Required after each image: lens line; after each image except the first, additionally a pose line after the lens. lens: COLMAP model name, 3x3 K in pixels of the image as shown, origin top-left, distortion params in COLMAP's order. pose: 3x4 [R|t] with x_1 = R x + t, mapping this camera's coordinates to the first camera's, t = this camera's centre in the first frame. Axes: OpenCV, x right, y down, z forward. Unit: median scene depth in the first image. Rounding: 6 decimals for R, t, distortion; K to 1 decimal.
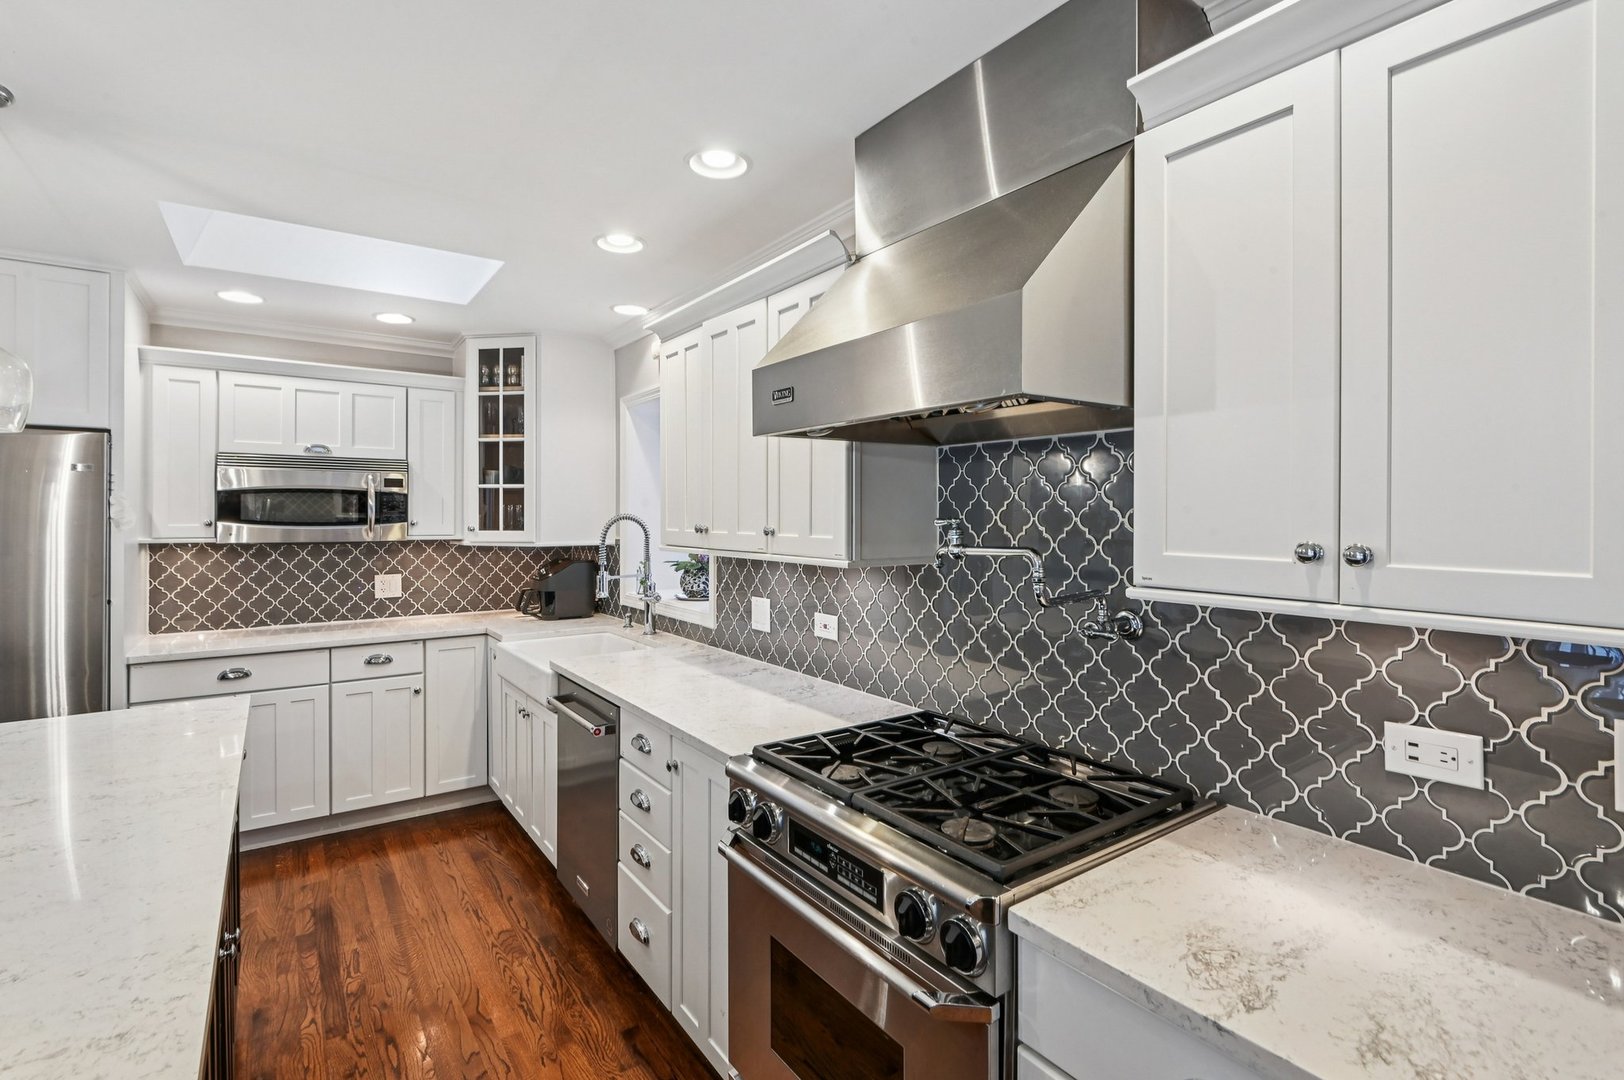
lens RADIAL K [[742.1, 0, 804.9], [0, 742.1, 519.5], [0, 0, 1]] dist [0.007610, -0.012481]
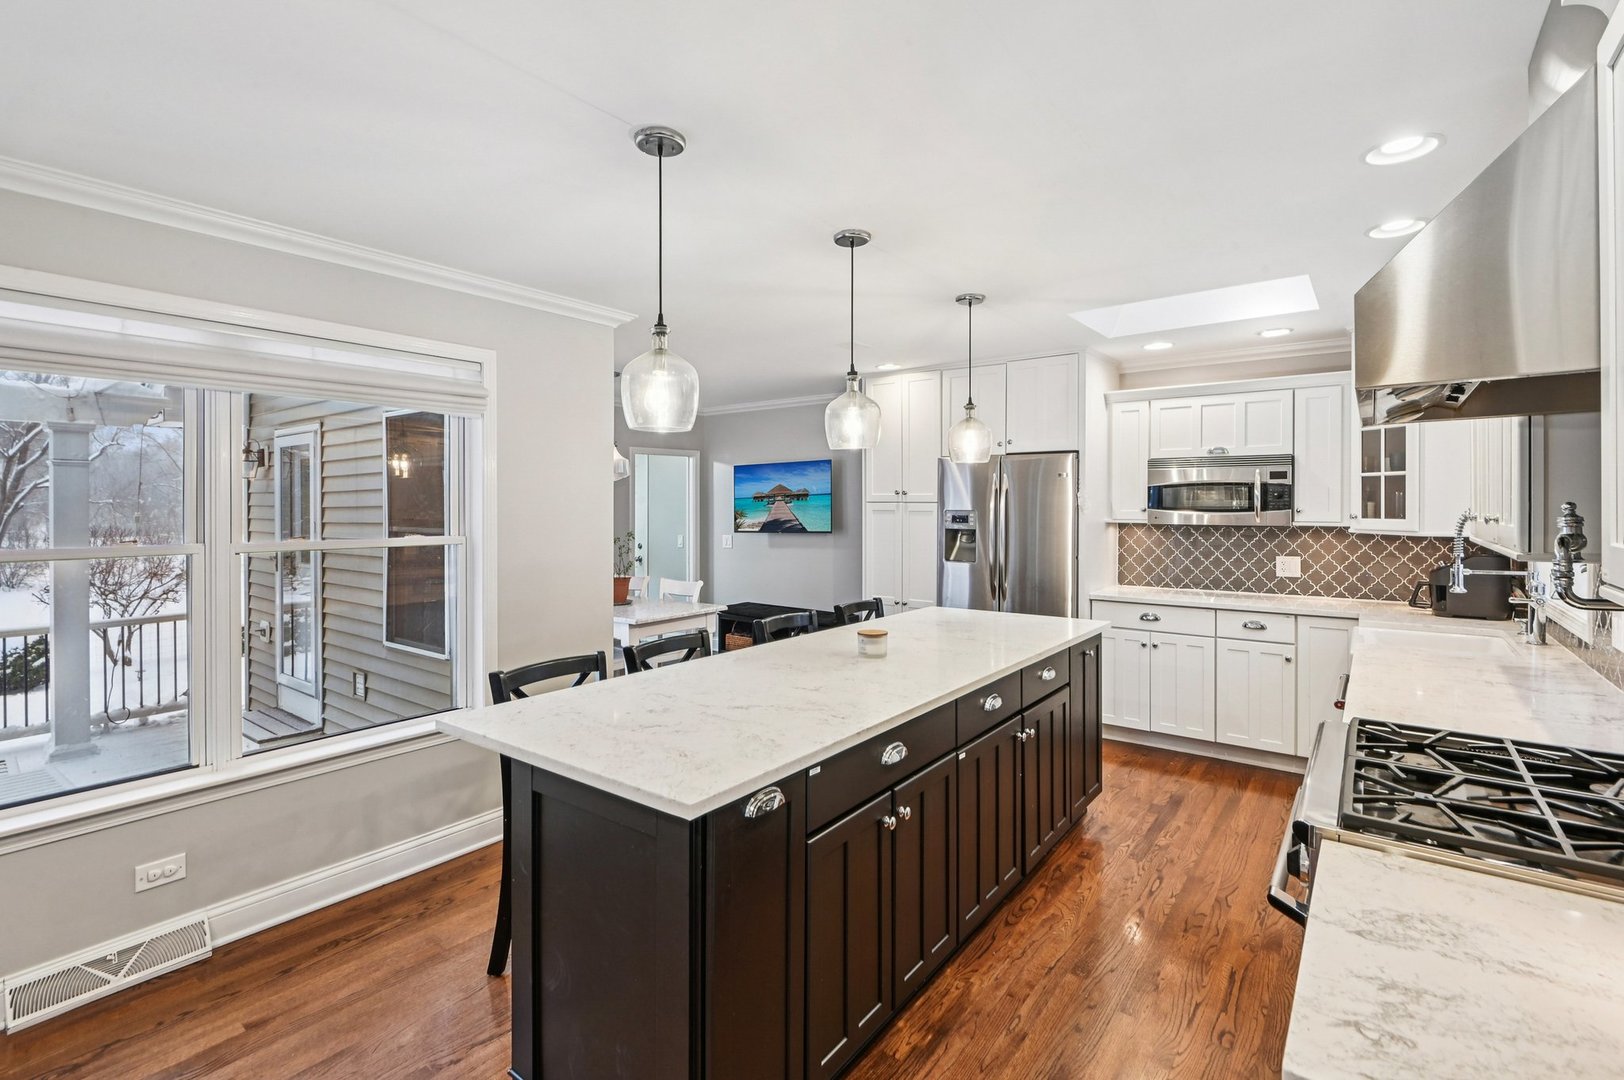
lens RADIAL K [[742.1, 0, 804.9], [0, 742.1, 519.5], [0, 0, 1]] dist [0.007610, -0.012481]
pose [[0.291571, 0.016233, -0.956411, 0.352739], [-0.004472, 0.999868, 0.015607, 0.004635], [0.956539, -0.000274, 0.291605, -0.031269]]
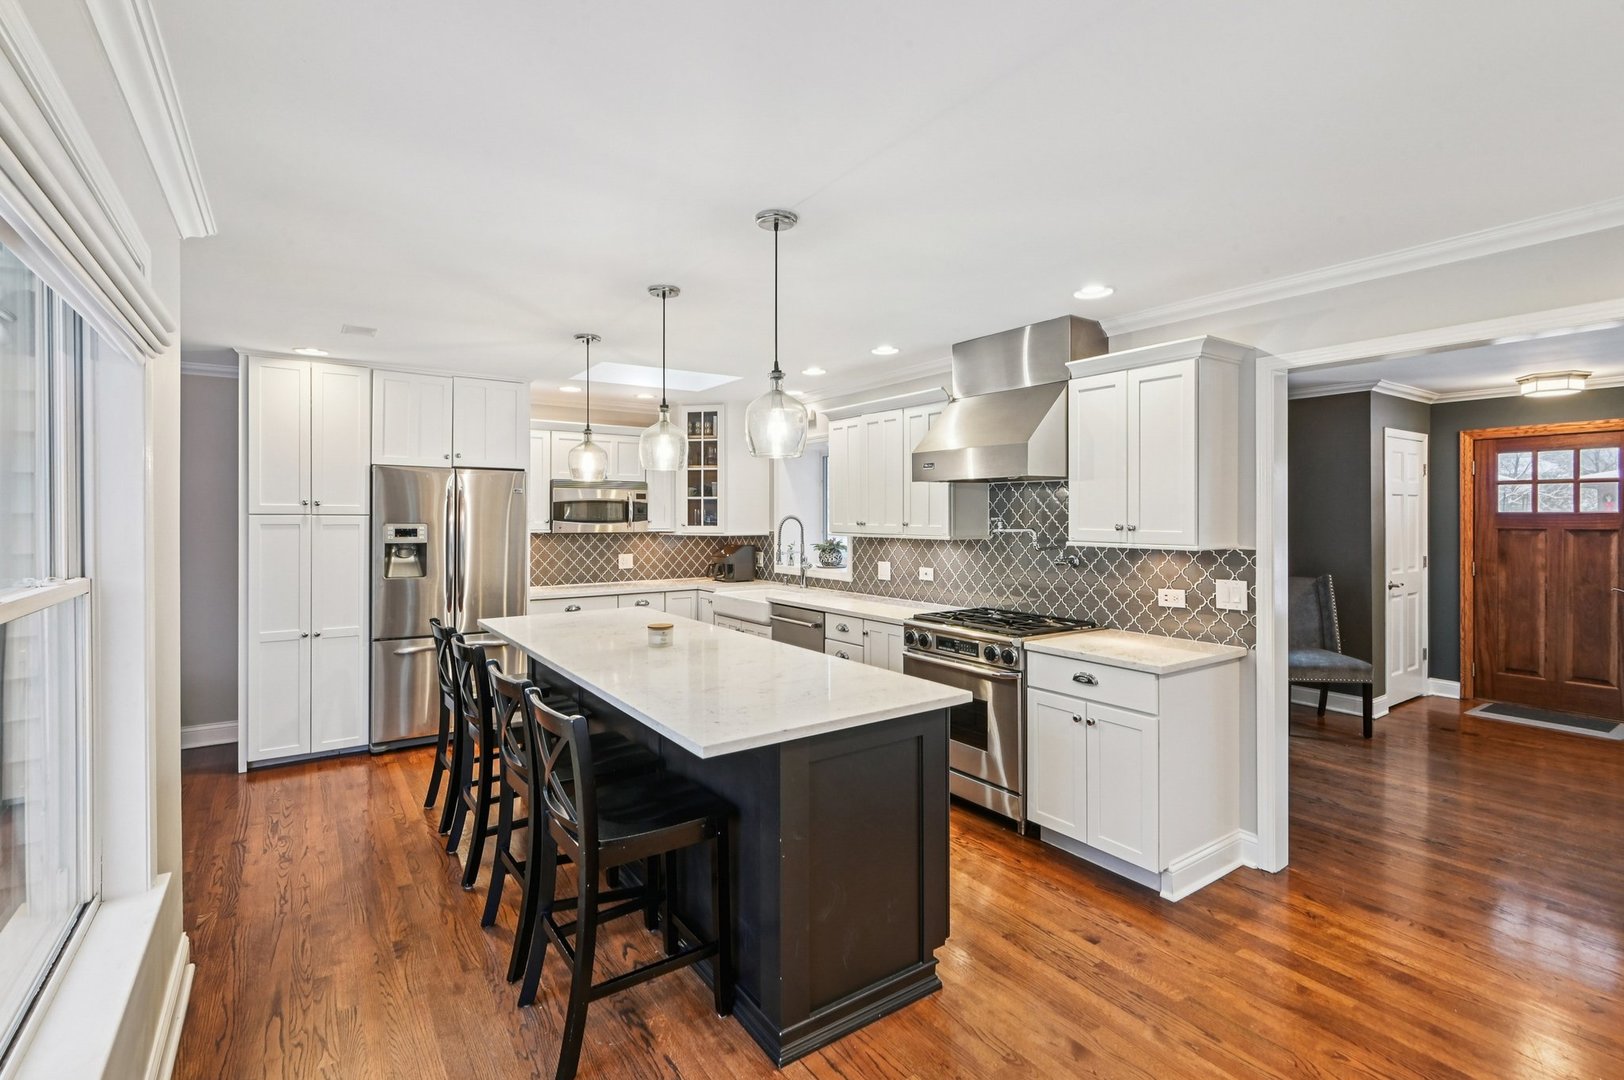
lens RADIAL K [[742.1, 0, 804.9], [0, 742.1, 519.5], [0, 0, 1]] dist [0.007610, -0.012481]
pose [[0.999923, -0.001939, -0.012223, -0.191171], [0.001933, 0.999998, -0.000483, 0.003033], [0.012224, 0.000459, 0.999925, -0.670435]]
